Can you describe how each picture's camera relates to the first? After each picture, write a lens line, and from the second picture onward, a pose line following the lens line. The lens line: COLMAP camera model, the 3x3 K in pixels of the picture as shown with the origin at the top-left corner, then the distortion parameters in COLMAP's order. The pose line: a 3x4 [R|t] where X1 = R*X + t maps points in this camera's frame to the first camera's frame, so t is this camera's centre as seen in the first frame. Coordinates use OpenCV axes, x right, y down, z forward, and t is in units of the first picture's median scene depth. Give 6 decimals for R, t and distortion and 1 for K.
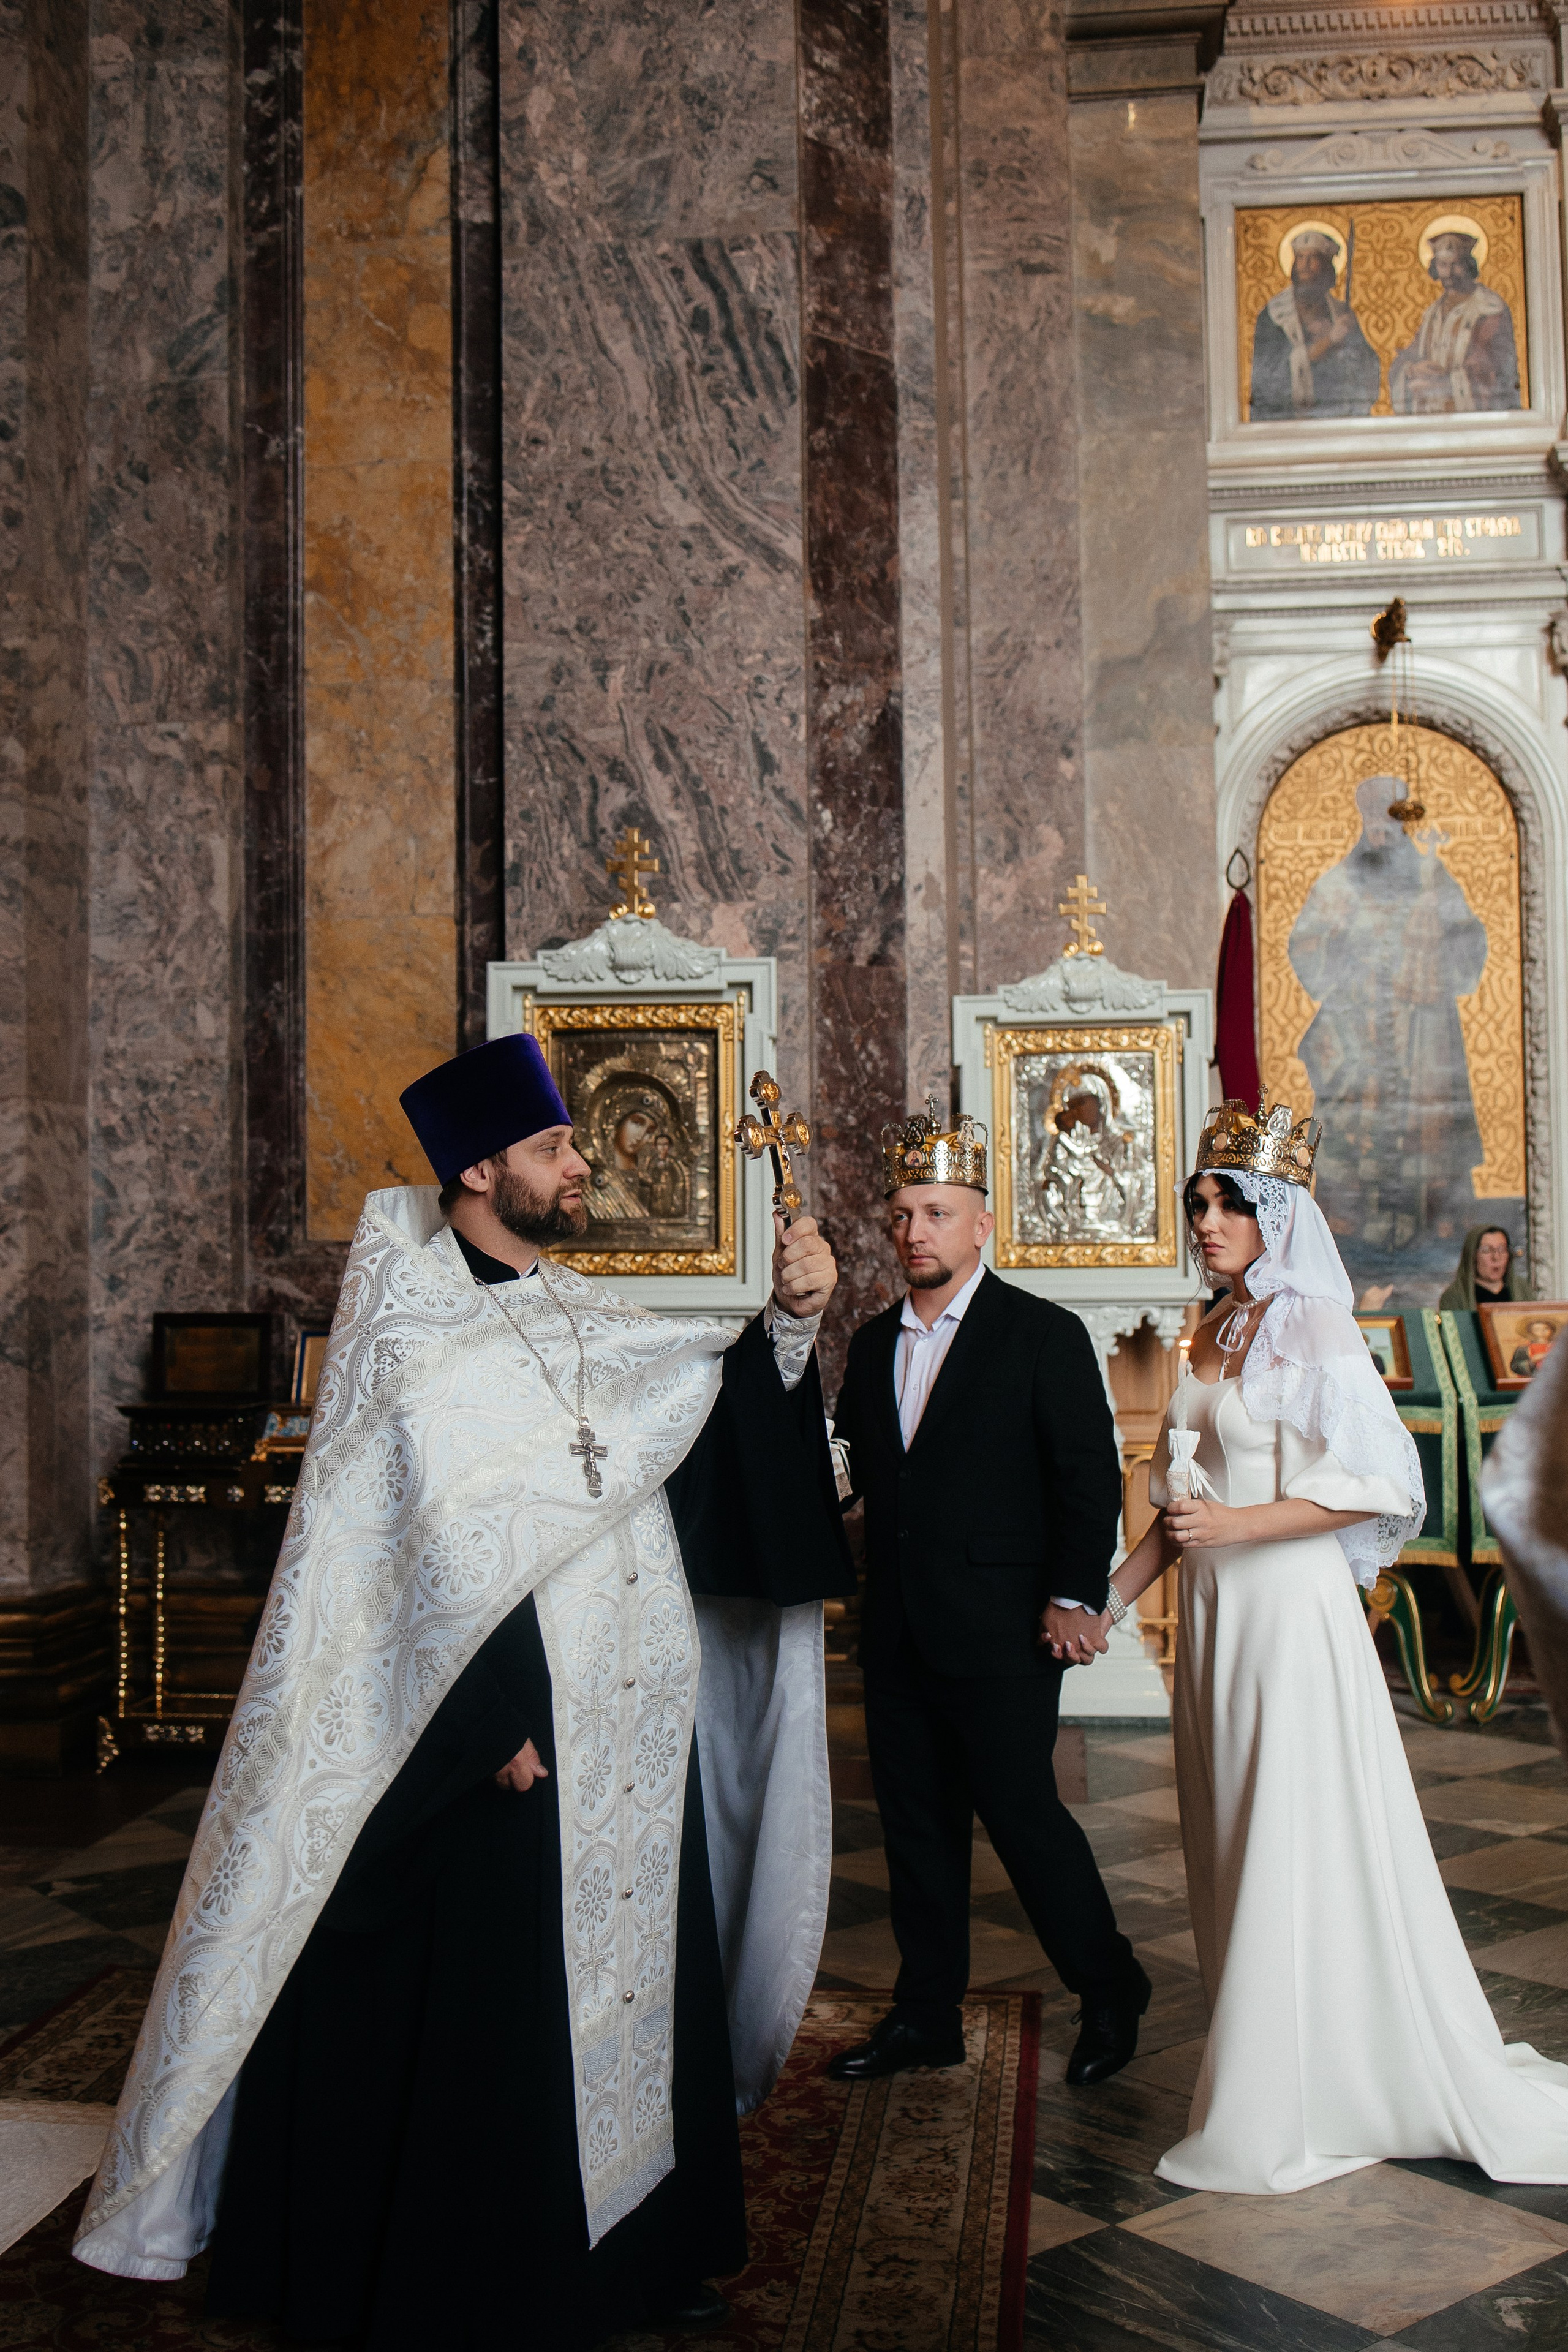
lens RADIAL K [[2367.6, 0, 783.6], [0, 2367.6, 1144.8], [0, 0, 1]] dist [-0.046760, -0.038213]
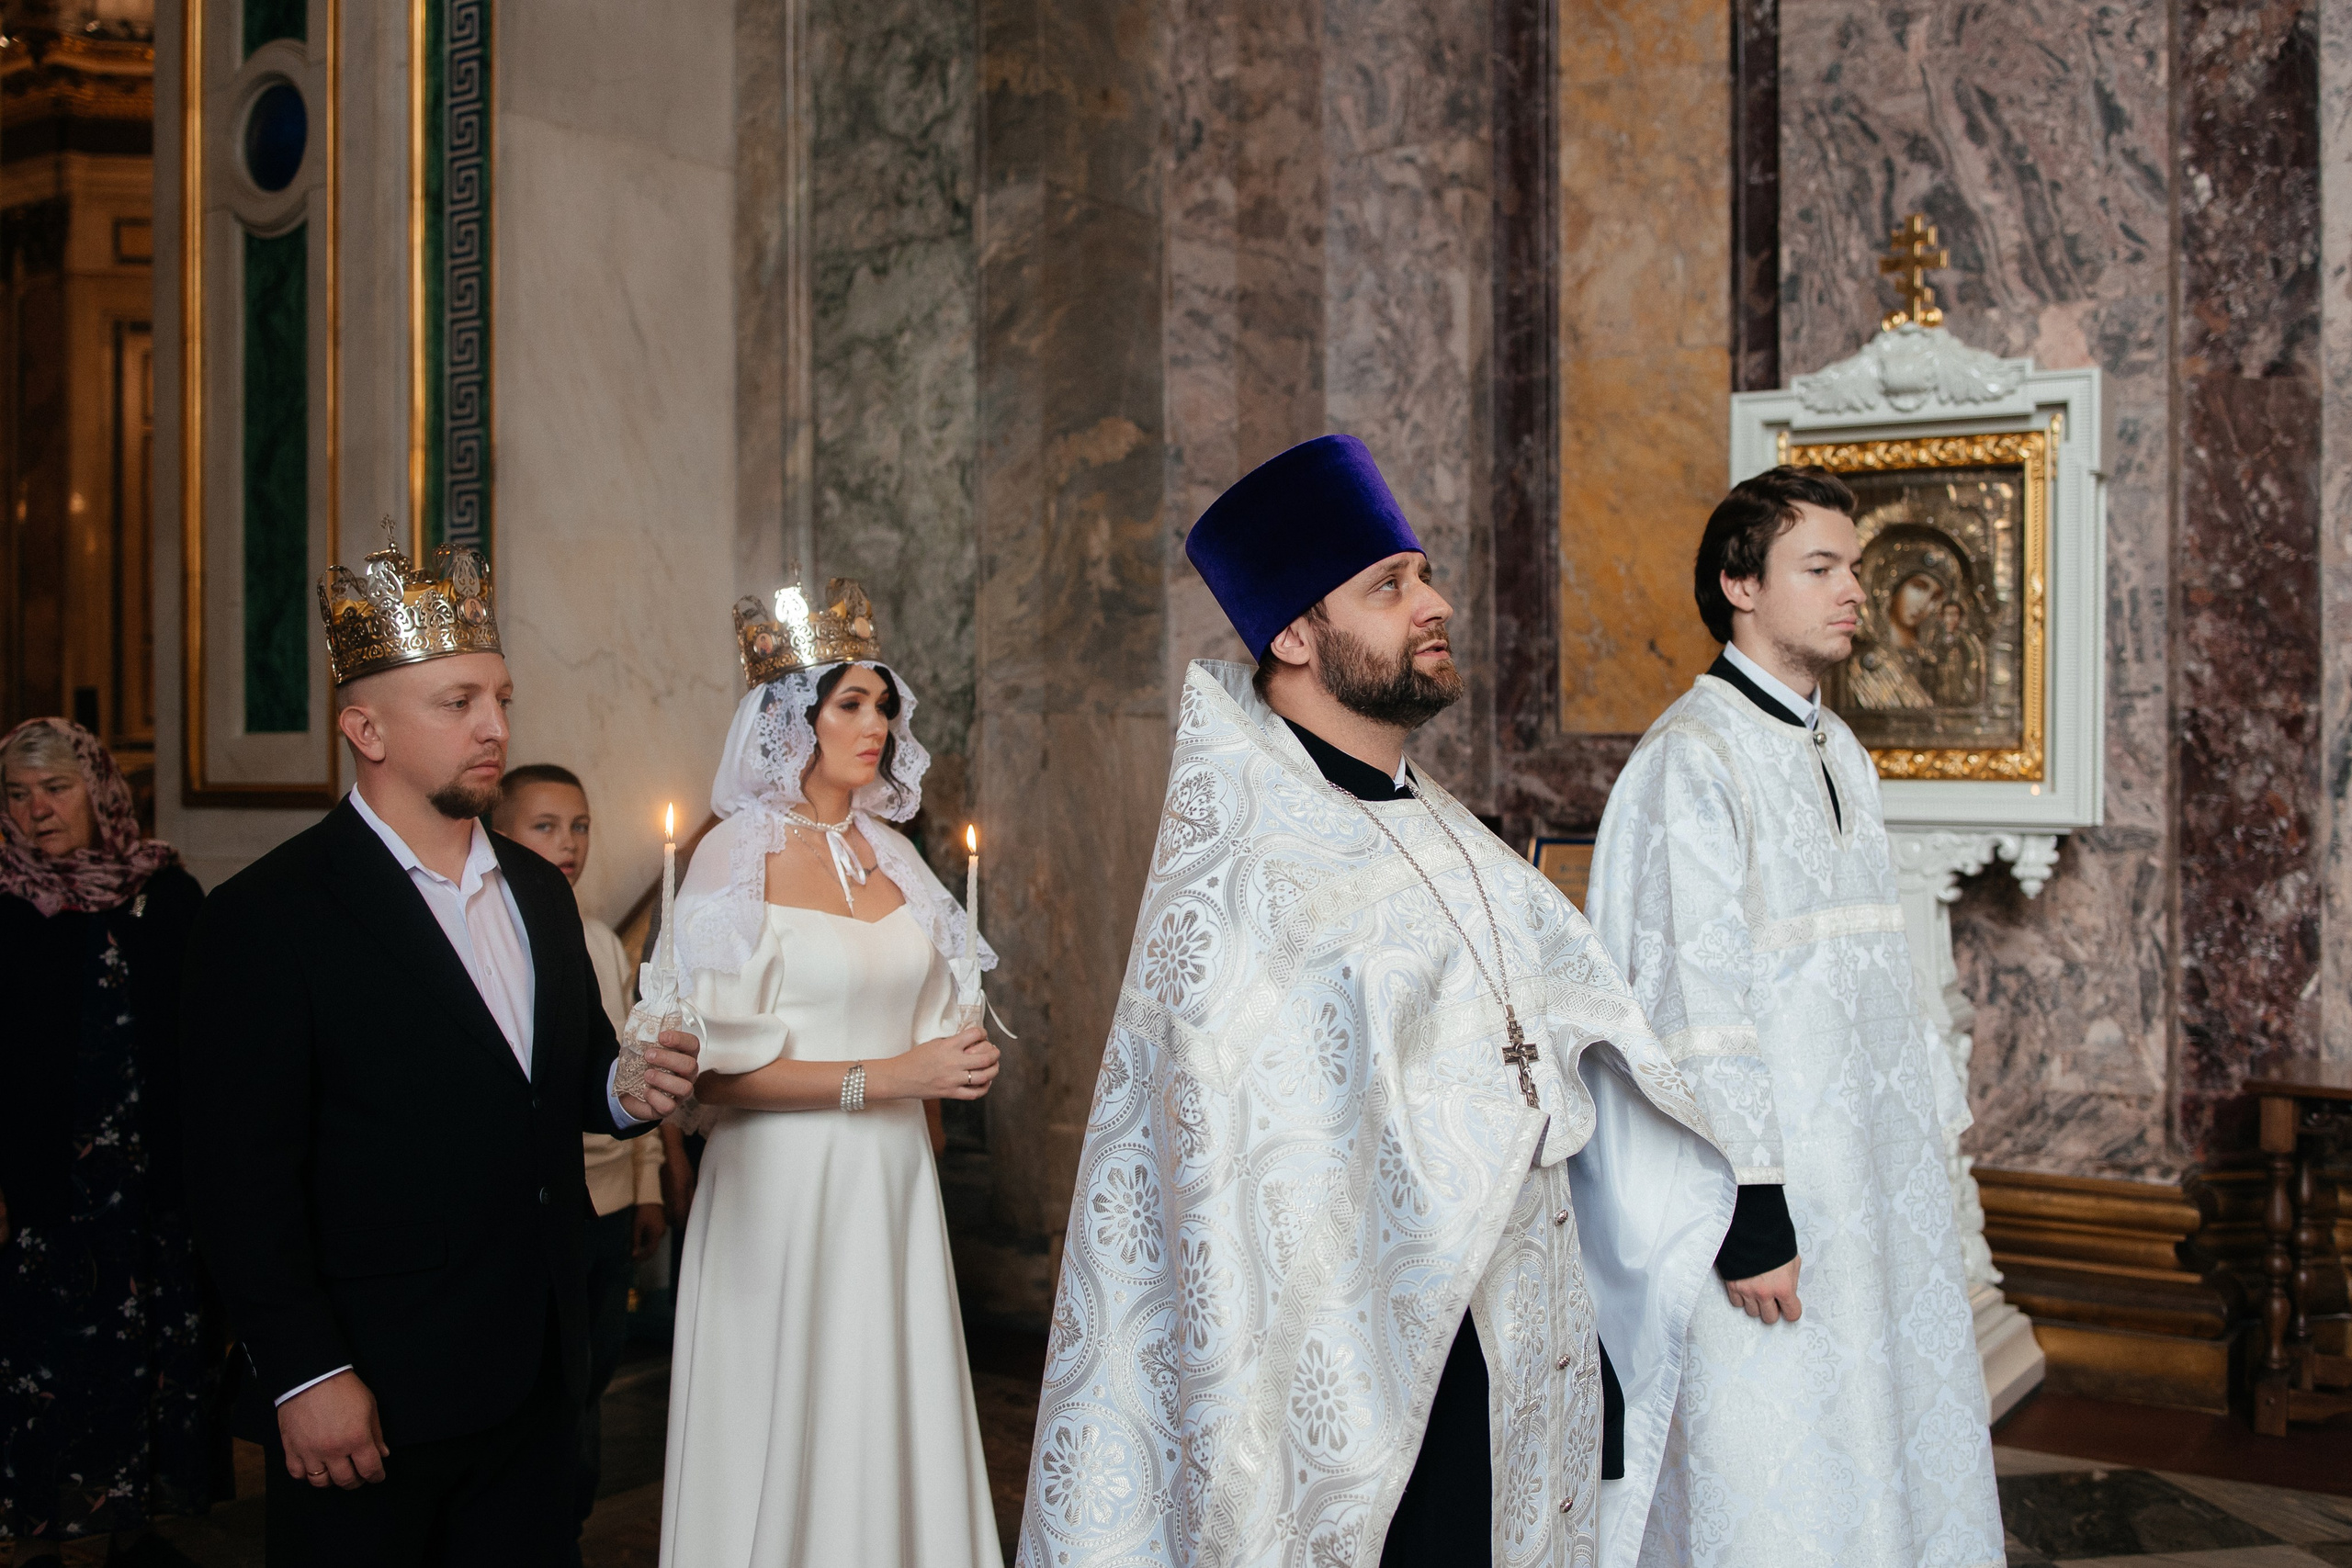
lens RADIAL K [[2367.4, 0, 1176.0], [0, 2367.4, 784.0], [0, 0, 1]] dist [-0.046760, -0.038213]
pose [[0.881984, 0.016285, -0.470998, 0.084433], [0.013511, 0.998118, 0.059812, 0.005412], [0.471086, -0.059117, 0.880104, 0.169788]]
